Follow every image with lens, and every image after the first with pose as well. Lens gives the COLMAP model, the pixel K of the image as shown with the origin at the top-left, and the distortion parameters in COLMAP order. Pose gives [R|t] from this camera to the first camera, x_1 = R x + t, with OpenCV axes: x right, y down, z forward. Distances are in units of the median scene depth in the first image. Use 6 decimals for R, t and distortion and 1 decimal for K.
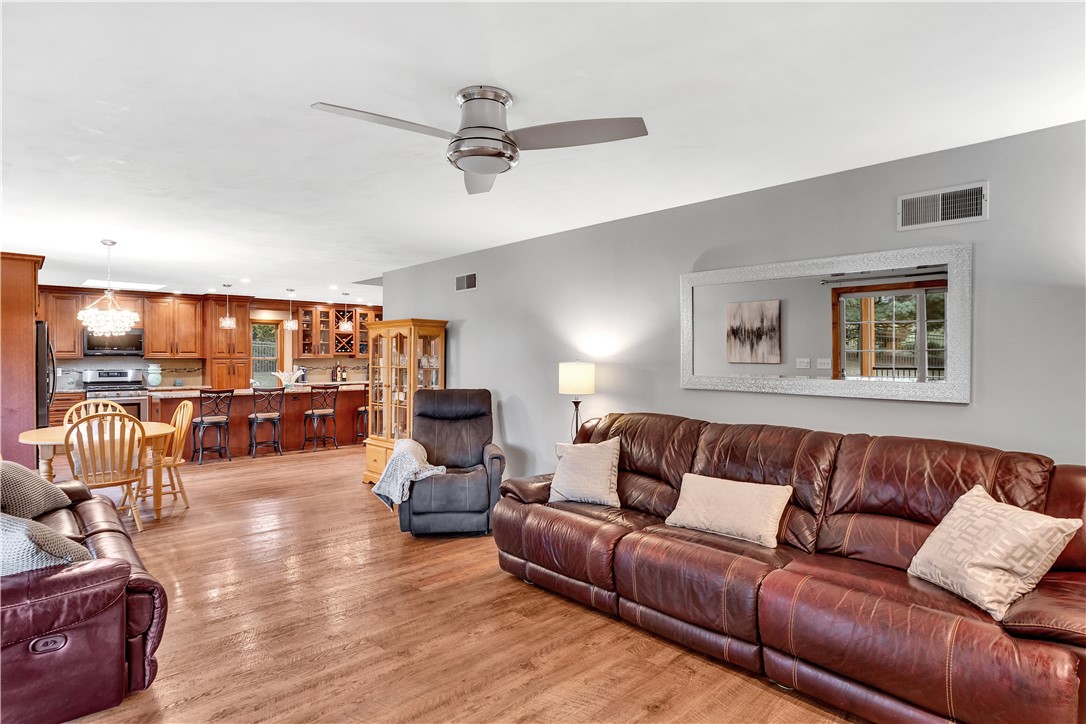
lens RADIAL K [[586.9, 0, 543.0], [0, 586.9, 362.0], [0, 0, 1]] dist [-0.030921, 0.023281]
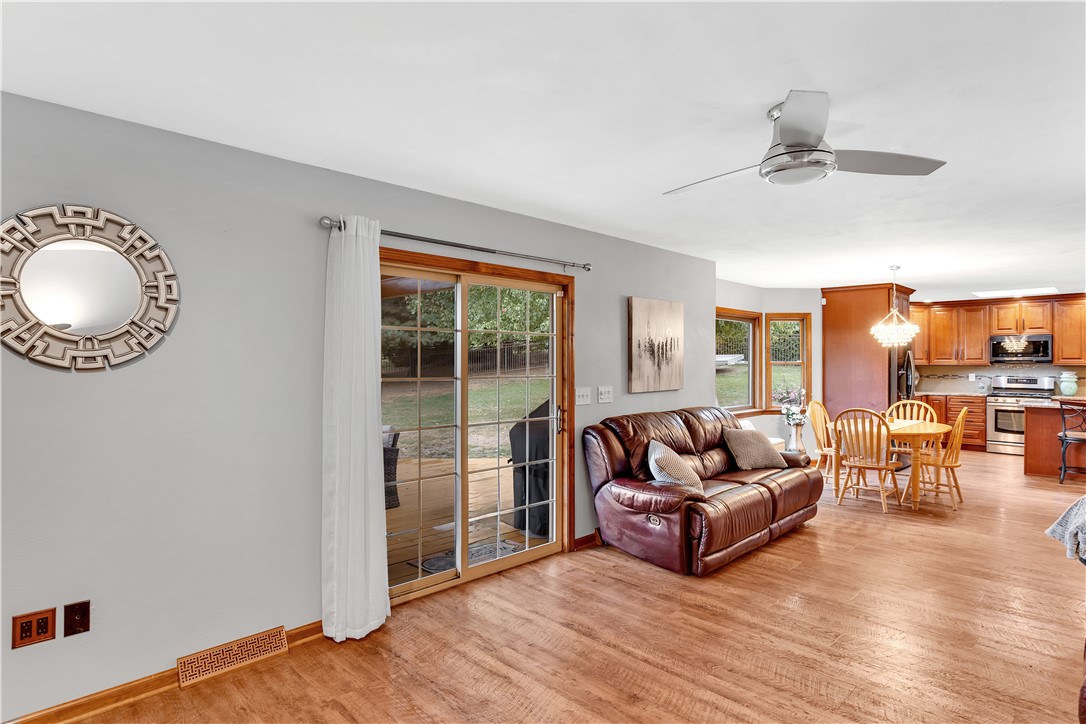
lens RADIAL K [[579.6, 0, 545.3], [0, 579.6, 363.3], [0, 0, 1]] dist [-0.023625, 0.017614]
pose [[0.039766, 0.003522, -0.999203, 0.219586], [-0.010584, 0.999939, 0.003103, -0.003585], [0.999153, 0.010452, 0.039801, 0.130860]]
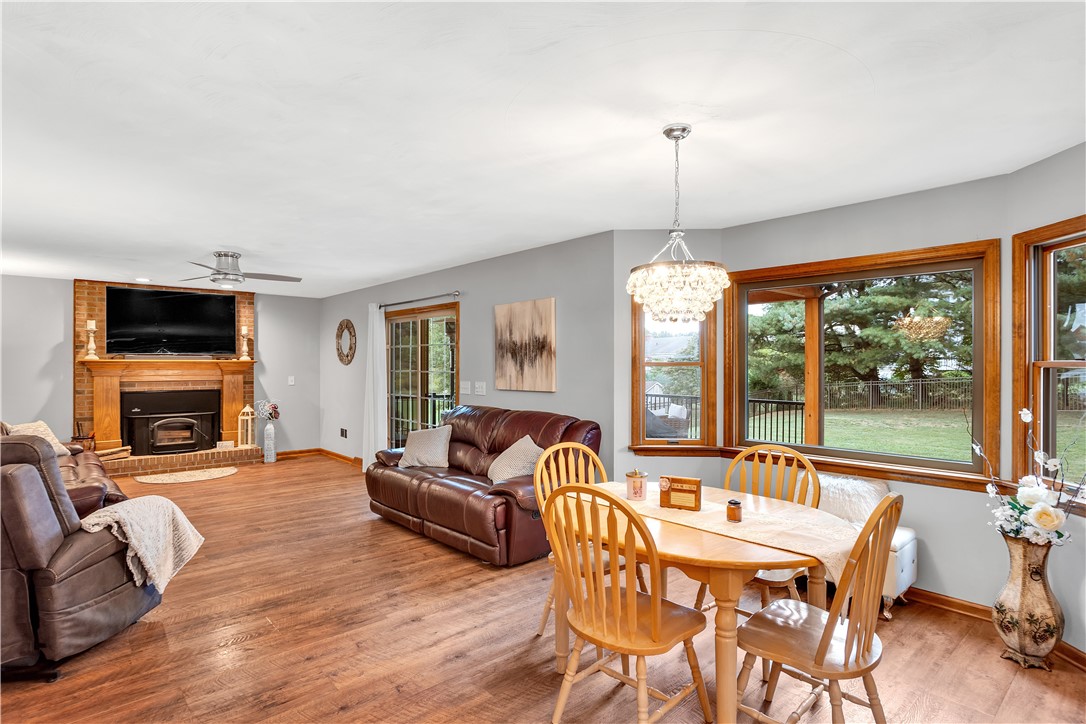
lens RADIAL K [[567.4, 0, 543.0], [0, 567.4, 362.0], [0, 0, 1]] dist [-0.034809, 0.020758]
pose [[-0.999892, 0.000353, 0.014722, -0.349760], [0.000462, 0.999973, 0.007390, -0.008796], [-0.014719, 0.007396, -0.999864, 0.808847]]
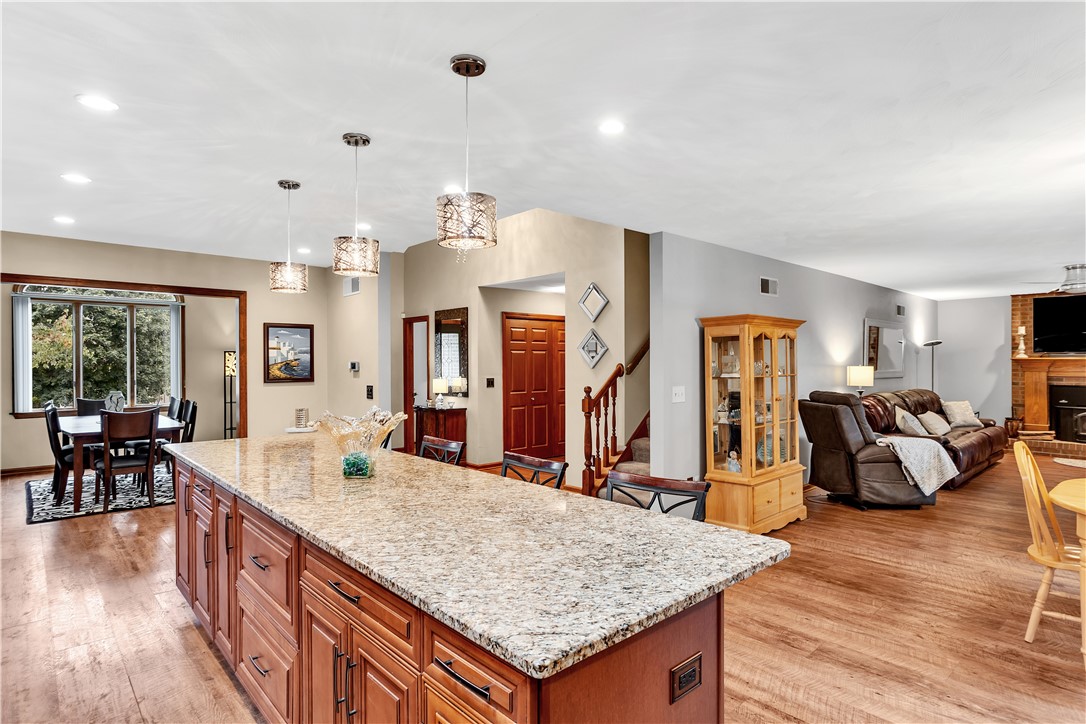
lens RADIAL K [[579.6, 0, 545.3], [0, 579.6, 363.3], [0, 0, 1]] dist [-0.023625, 0.017614]
pose [[0.004444, -0.001777, 0.999989, -0.694581], [0.012187, 0.999924, 0.001722, -0.009167], [-0.999916, 0.012180, 0.004465, 0.863570]]
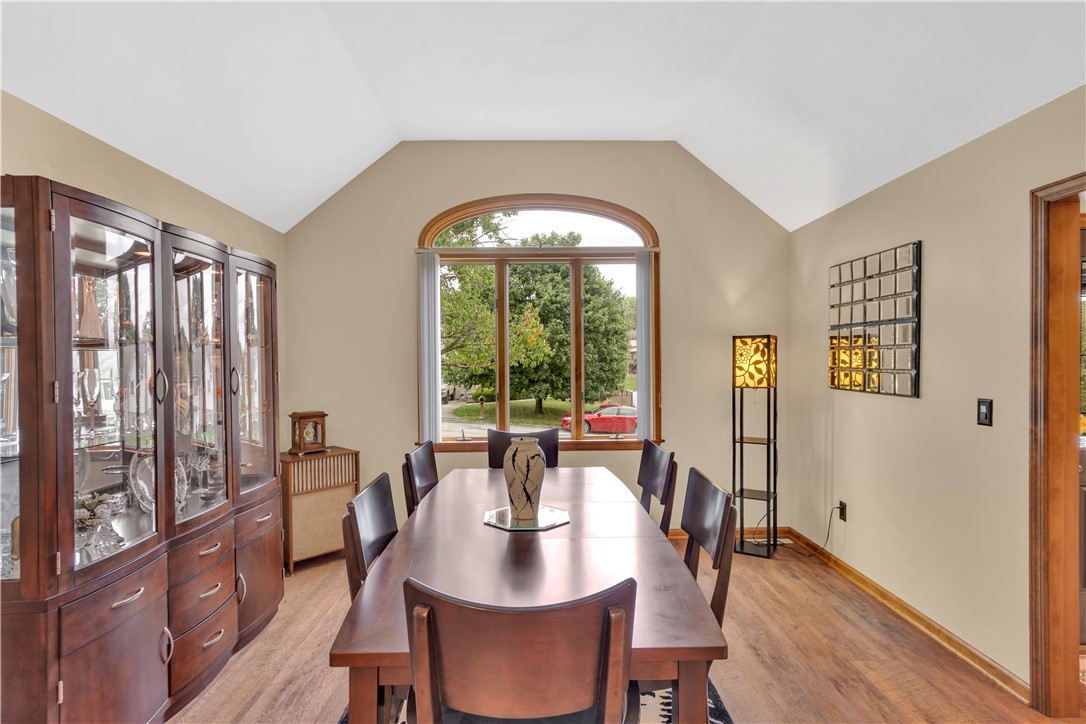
lens RADIAL K [[567.4, 0, 543.0], [0, 567.4, 362.0], [0, 0, 1]] dist [-0.034809, 0.020758]
pose [[0.658947, -0.005016, 0.752173, -0.213127], [0.015380, 0.999859, -0.006807, -0.012474], [-0.752032, 0.016054, 0.658931, 1.195136]]
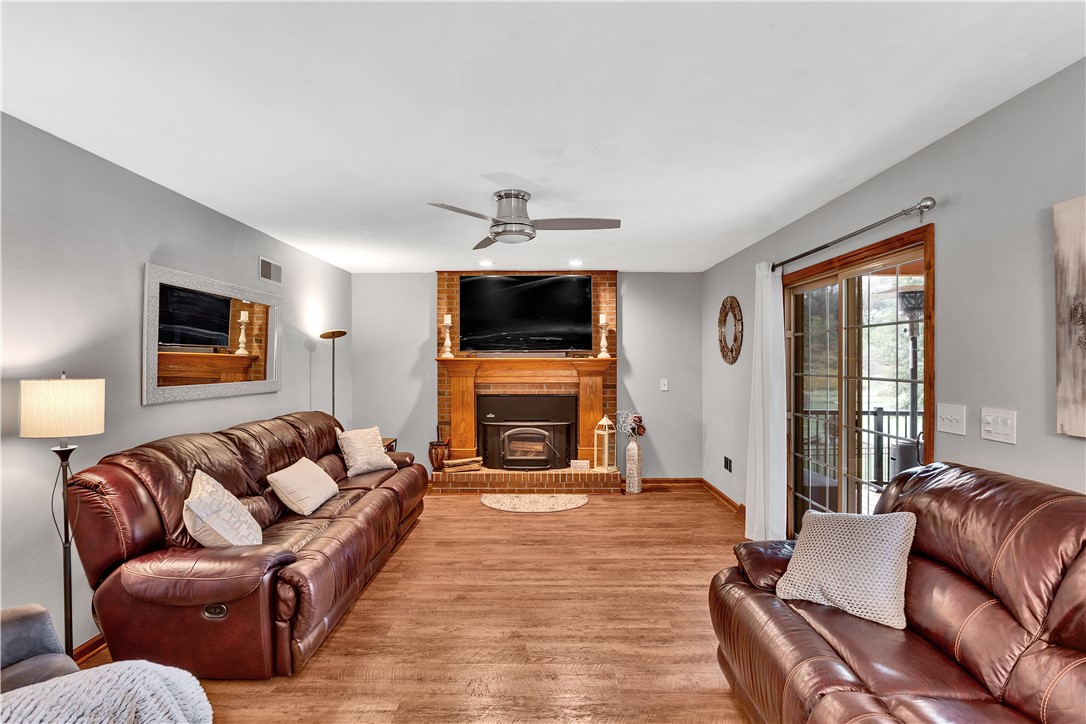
lens RADIAL K [[579.6, 0, 545.3], [0, 579.6, 363.3], [0, 0, 1]] dist [-0.023625, 0.017614]
pose [[-0.738215, -0.000366, 0.674566, -0.296329], [0.008959, 0.999906, 0.010347, -0.006693], [-0.674506, 0.013681, -0.738142, 0.514935]]
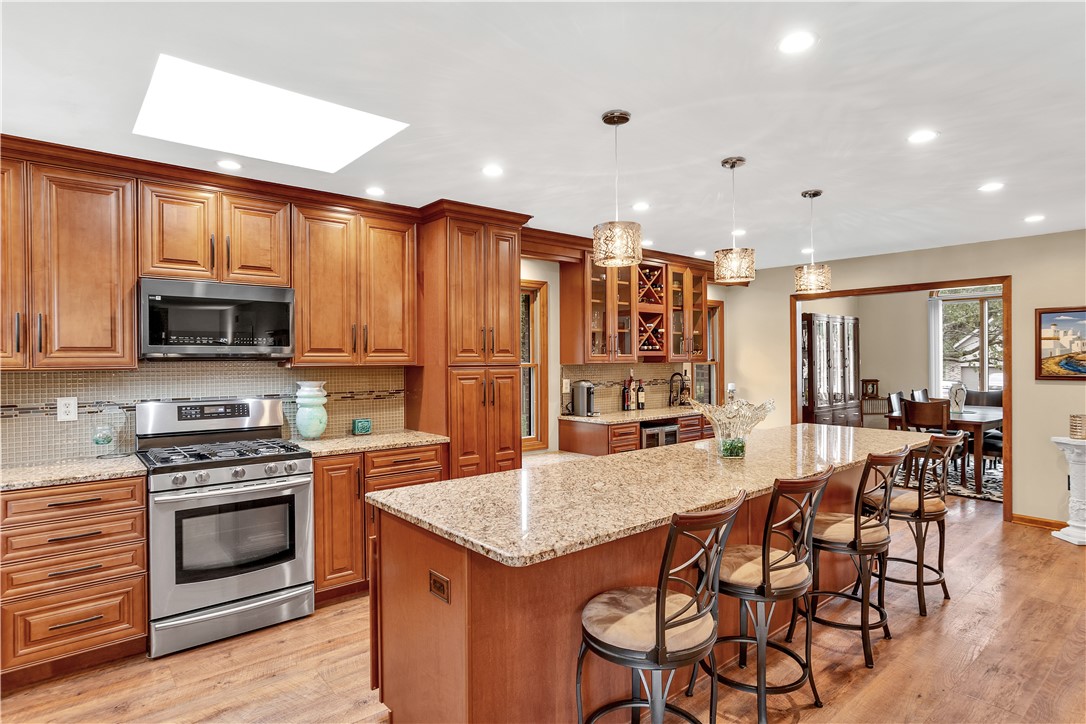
lens RADIAL K [[586.9, 0, 543.0], [0, 586.9, 362.0], [0, 0, 1]] dist [-0.030921, 0.023281]
pose [[0.998952, -0.005269, -0.045472, -0.503296], [0.005042, 0.999974, -0.005114, -0.006747], [0.045498, 0.004880, 0.998953, 0.626434]]
